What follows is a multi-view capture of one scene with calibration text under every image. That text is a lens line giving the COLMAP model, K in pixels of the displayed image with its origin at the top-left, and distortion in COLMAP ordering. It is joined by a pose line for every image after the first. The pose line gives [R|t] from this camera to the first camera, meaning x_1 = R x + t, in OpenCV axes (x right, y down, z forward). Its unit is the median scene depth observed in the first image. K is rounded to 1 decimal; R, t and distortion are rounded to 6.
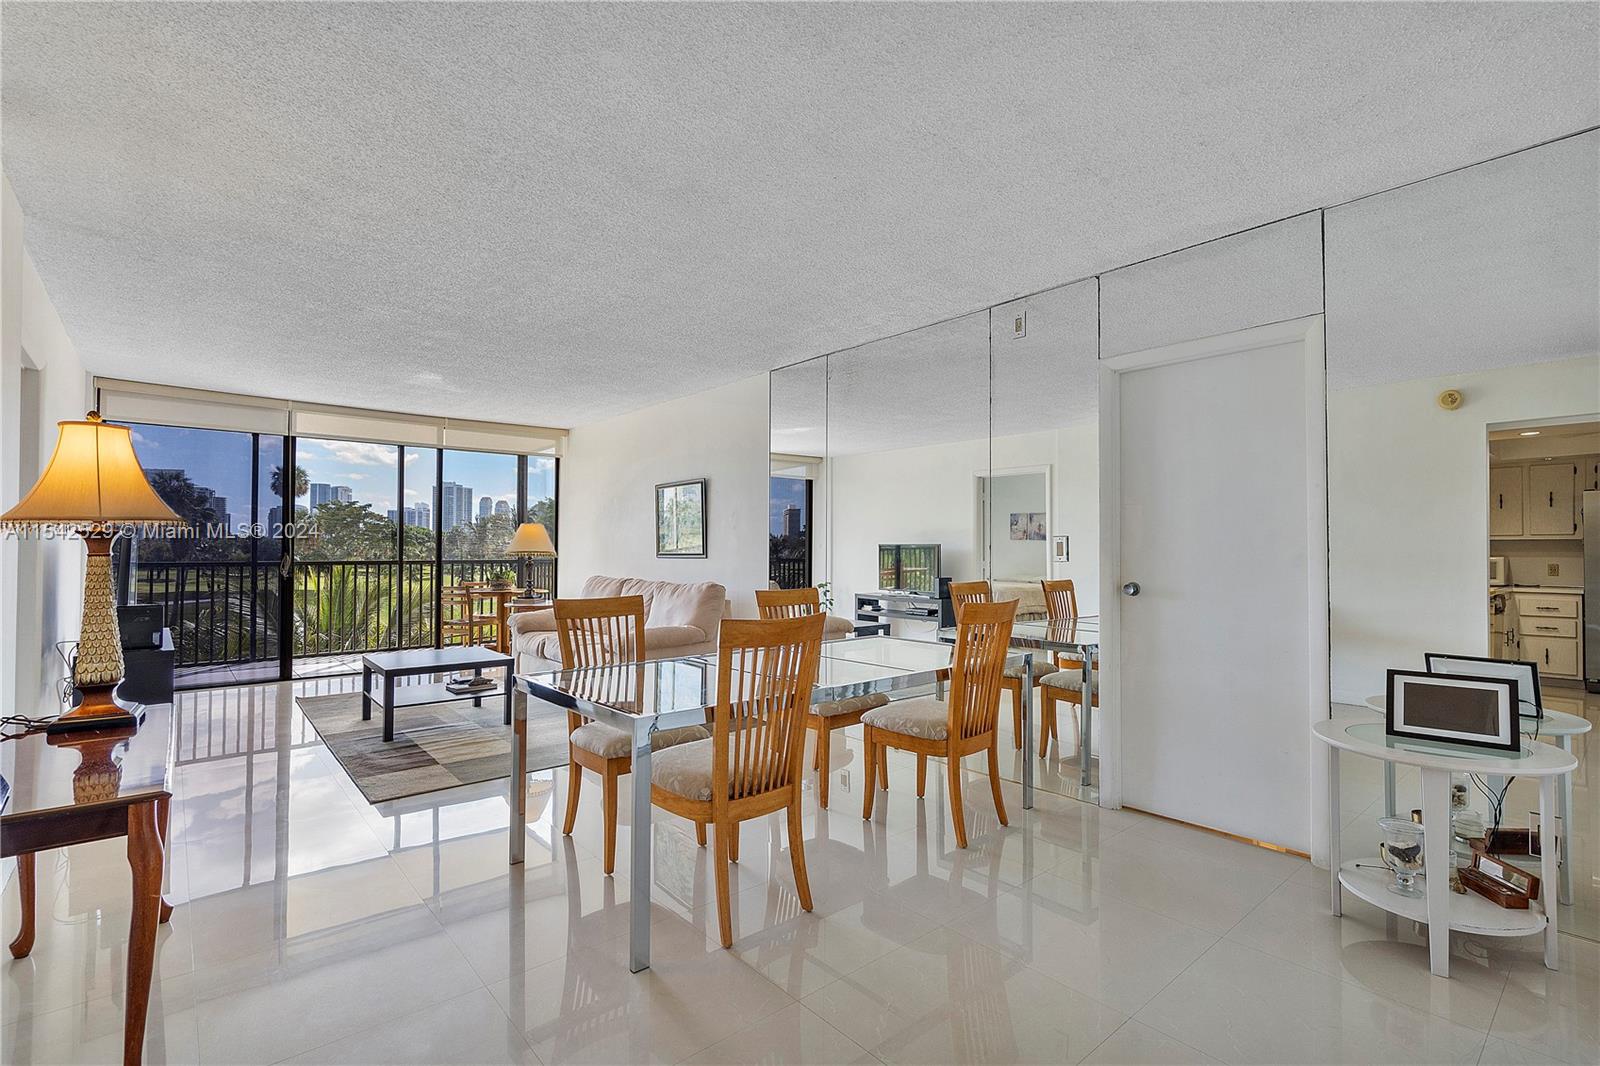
lens RADIAL K [[740.1, 0, 802.8], [0, 740.1, 530.7], [0, 0, 1]] dist [-0.000448, 0.000092]
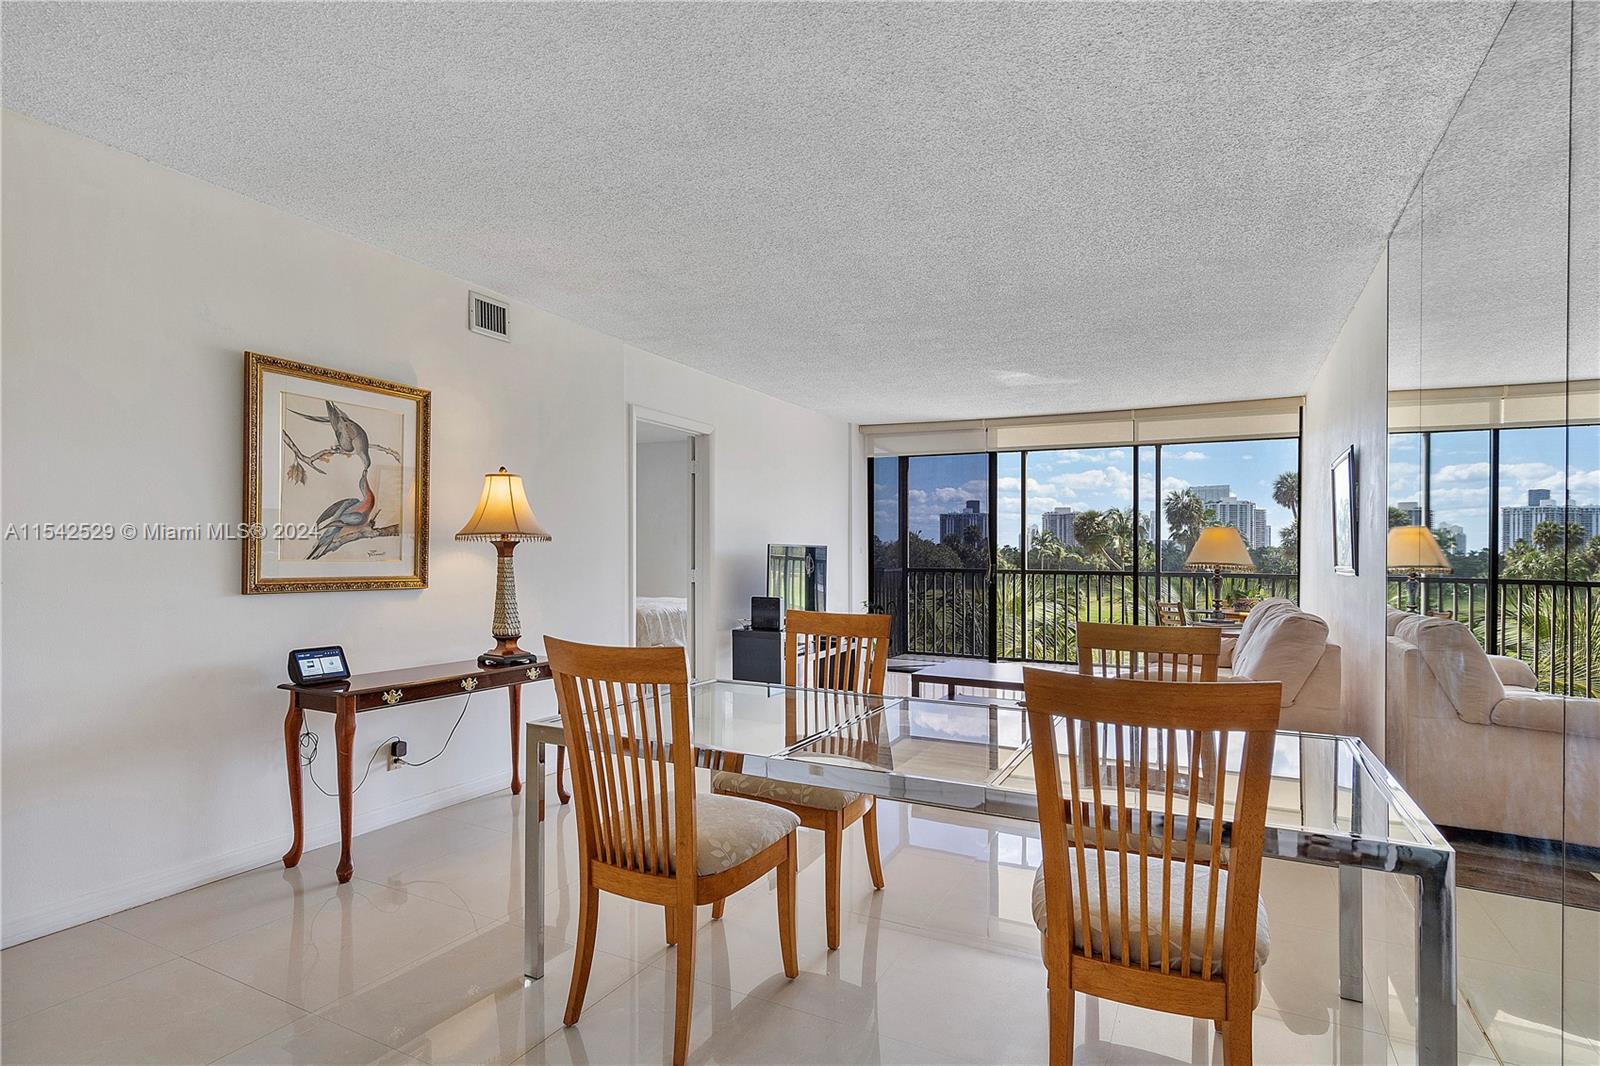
lens RADIAL K [[795.8, 0, 800.1], [0, 795.8, 549.4], [0, 0, 1]] dist [0.000128, -0.000053]
pose [[0.383285, -0.001083, -0.923630, 0.312071], [0.010838, 0.999936, 0.003325, 0.008413], [0.923567, -0.011285, 0.383272, 0.334743]]
